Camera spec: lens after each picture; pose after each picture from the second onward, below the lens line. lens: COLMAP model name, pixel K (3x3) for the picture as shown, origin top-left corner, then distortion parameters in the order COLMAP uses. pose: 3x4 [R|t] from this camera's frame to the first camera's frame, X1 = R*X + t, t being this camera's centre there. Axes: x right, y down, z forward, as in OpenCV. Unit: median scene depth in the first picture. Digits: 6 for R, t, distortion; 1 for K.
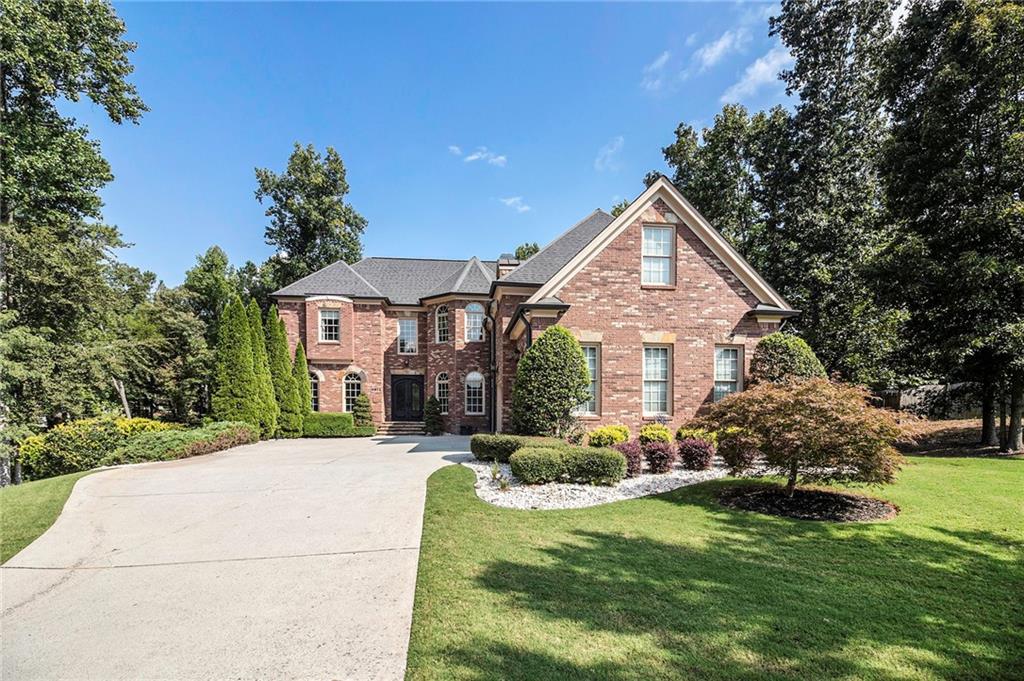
lens RADIAL K [[465.5, 0, 512.1], [0, 465.5, 425.2], [0, 0, 1]] dist [-0.003503, -0.000196]
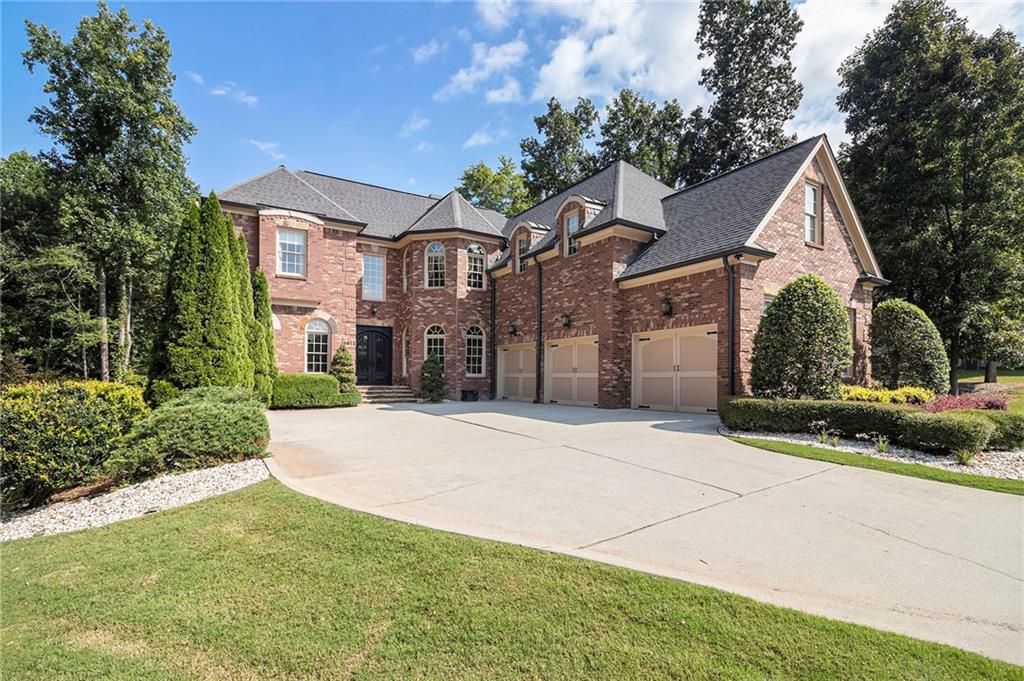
lens RADIAL K [[478.2, 0, 512.1], [0, 478.2, 375.6], [0, 0, 1]] dist [0.003240, -0.011103]
pose [[0.915053, 0.000648, 0.403333, -0.368734], [0.010645, 0.999612, -0.025758, -0.001674], [-0.403193, 0.027864, 0.914691, 0.187527]]
